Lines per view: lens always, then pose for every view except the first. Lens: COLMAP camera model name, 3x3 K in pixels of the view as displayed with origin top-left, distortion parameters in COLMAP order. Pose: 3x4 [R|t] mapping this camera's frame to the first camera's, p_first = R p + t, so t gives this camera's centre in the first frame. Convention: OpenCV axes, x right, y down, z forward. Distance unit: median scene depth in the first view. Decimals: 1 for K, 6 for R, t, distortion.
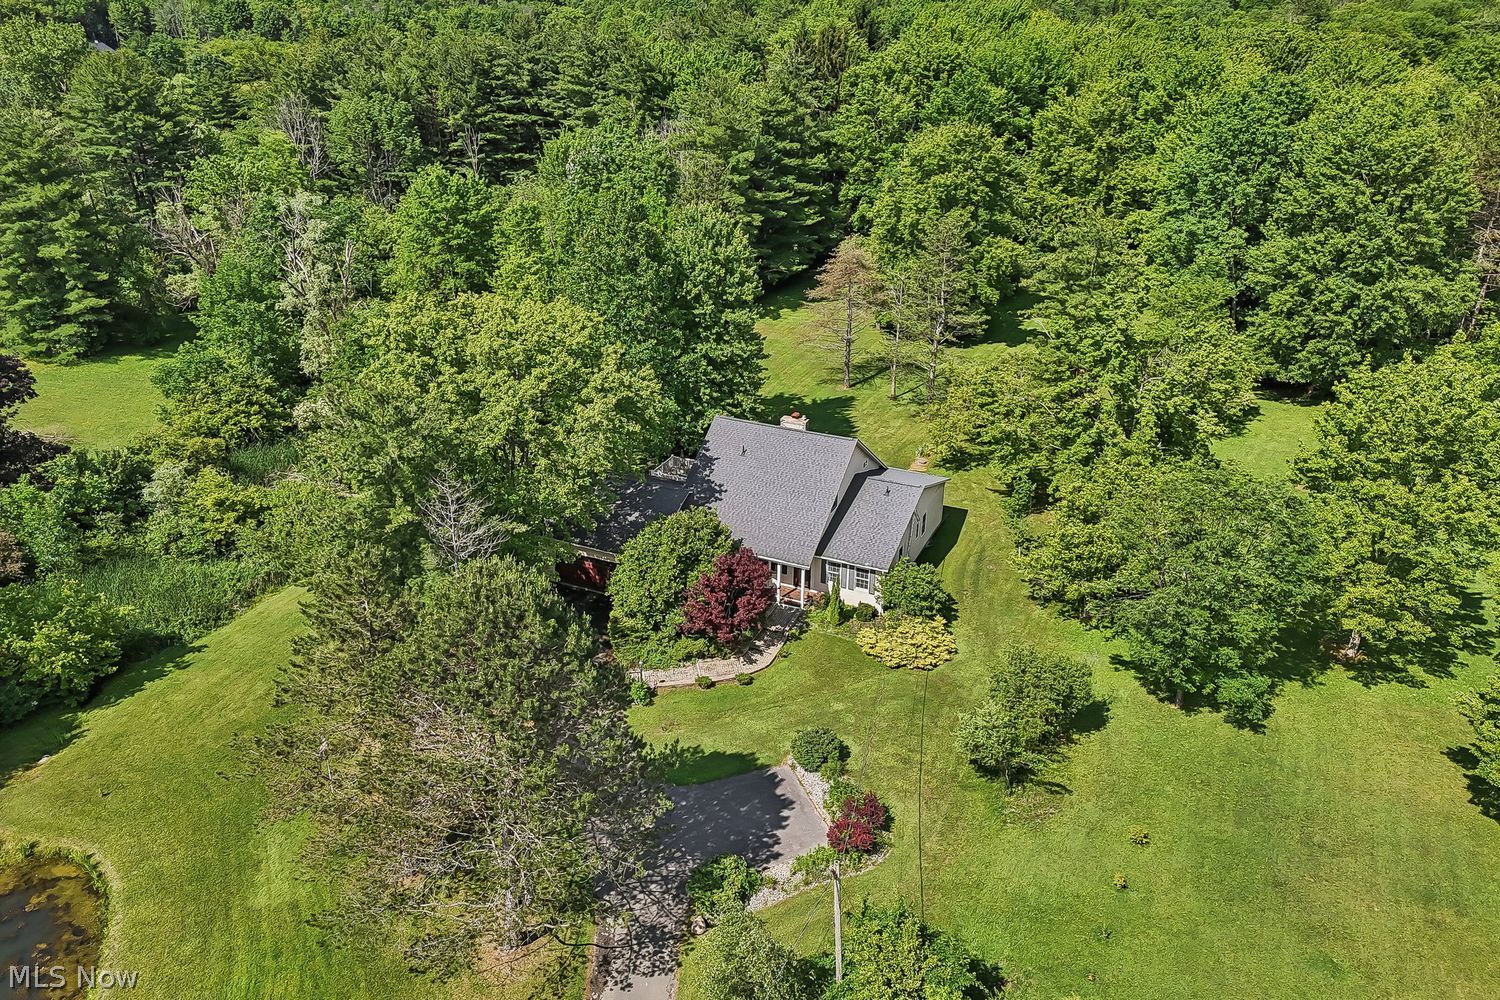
lens RADIAL K [[1066.3, 0, 750.0], [0, 1066.3, 500.0], [0, 0, 1]] dist [0.057188, -0.052811]
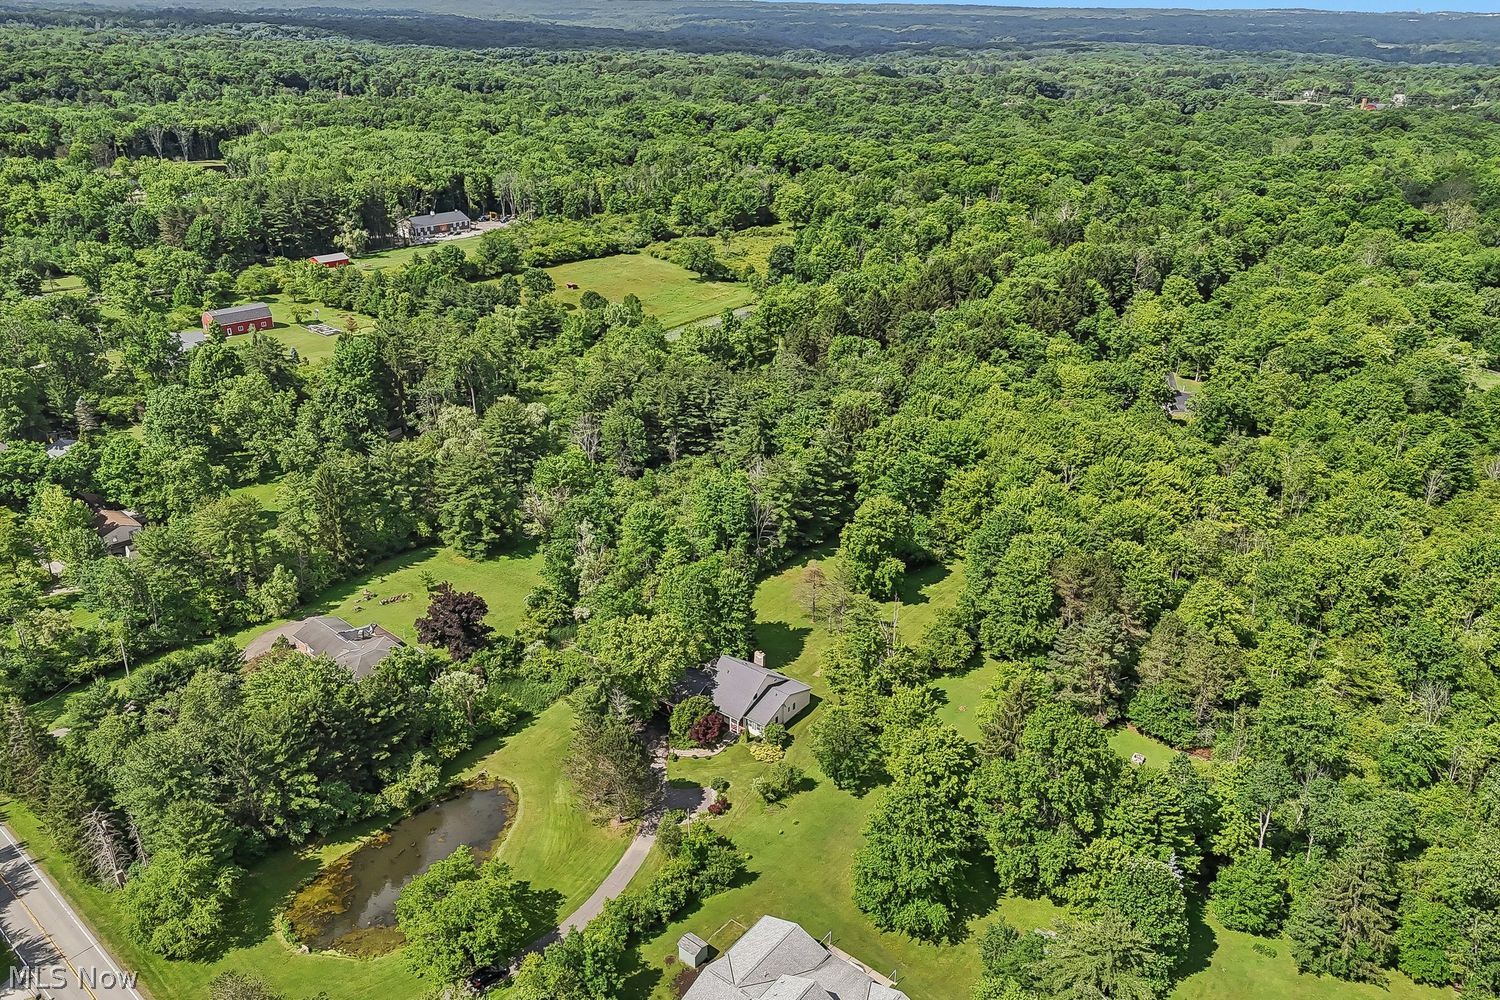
lens RADIAL K [[1066.3, 0, 750.0], [0, 1066.3, 500.0], [0, 0, 1]] dist [0.057188, -0.052811]
pose [[0.972956, 0.095135, -0.210489, 0.573311], [-0.099989, 0.994910, -0.012515, -0.448050], [0.208227, 0.033223, 0.977516, -1.651891]]
